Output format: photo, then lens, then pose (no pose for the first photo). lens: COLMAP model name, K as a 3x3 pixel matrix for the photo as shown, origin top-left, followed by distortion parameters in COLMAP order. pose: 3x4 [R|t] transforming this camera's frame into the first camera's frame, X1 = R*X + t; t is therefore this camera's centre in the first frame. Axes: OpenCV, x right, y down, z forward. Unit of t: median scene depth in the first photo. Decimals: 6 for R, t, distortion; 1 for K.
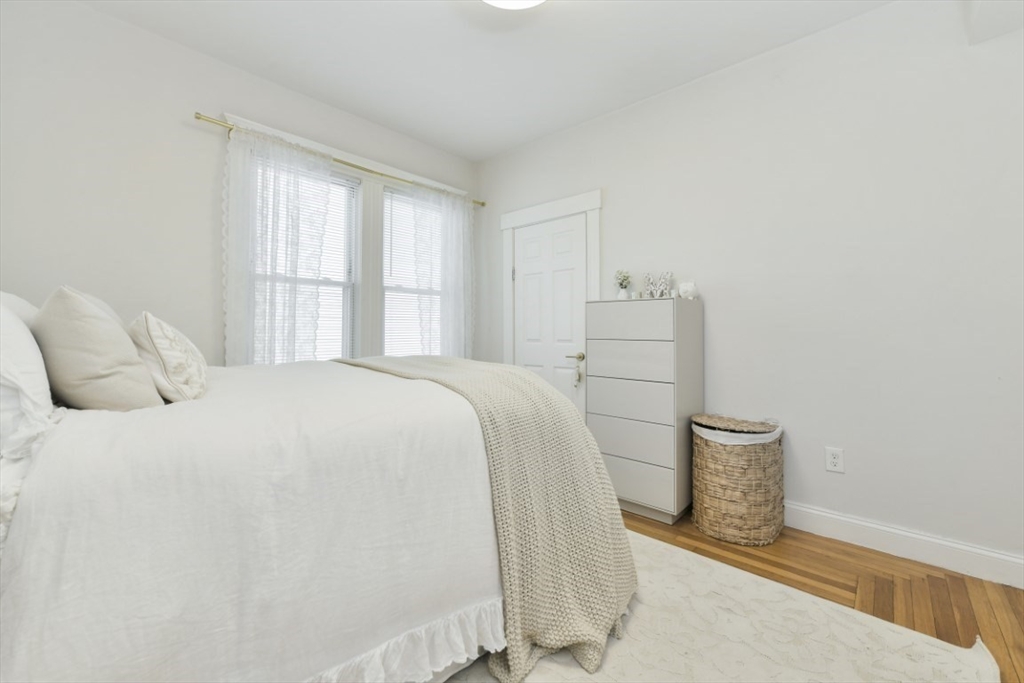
lens RADIAL K [[416.3, 0, 525.0], [0, 416.3, 323.4], [0, 0, 1]] dist [-0.001110, 0.000417]
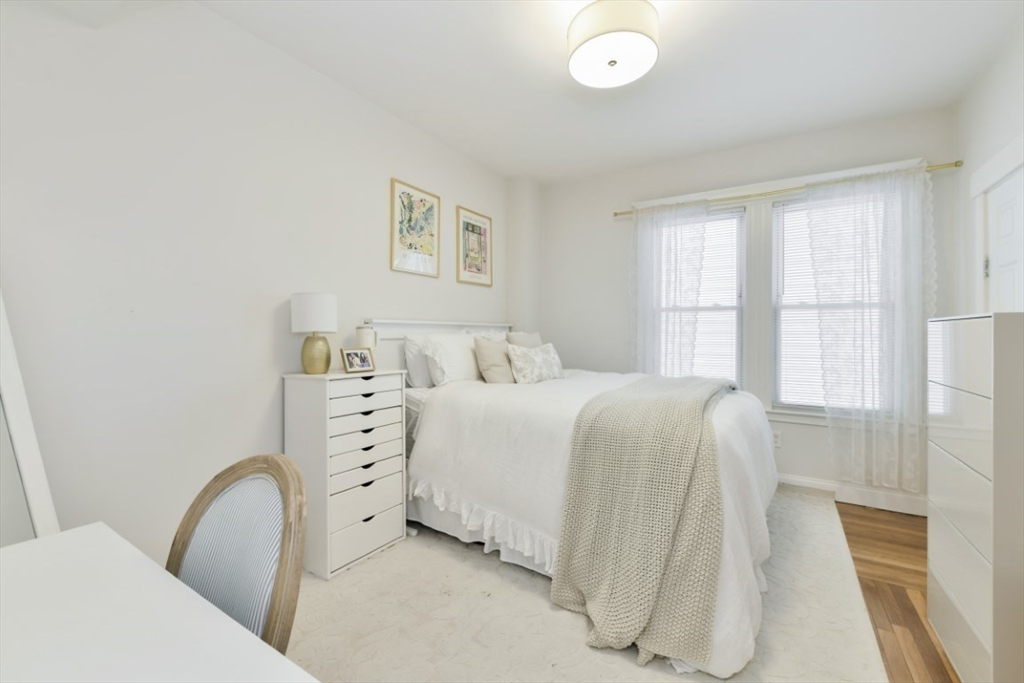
lens RADIAL K [[429.2, 0, 513.8], [0, 429.2, 337.6], [0, 0, 1]] dist [0.000181, -0.000023]
pose [[0.174460, 0.006629, -0.984642, 0.562104], [0.011590, 0.999894, 0.008785, -0.032966], [0.984596, -0.012945, 0.174365, 0.237227]]
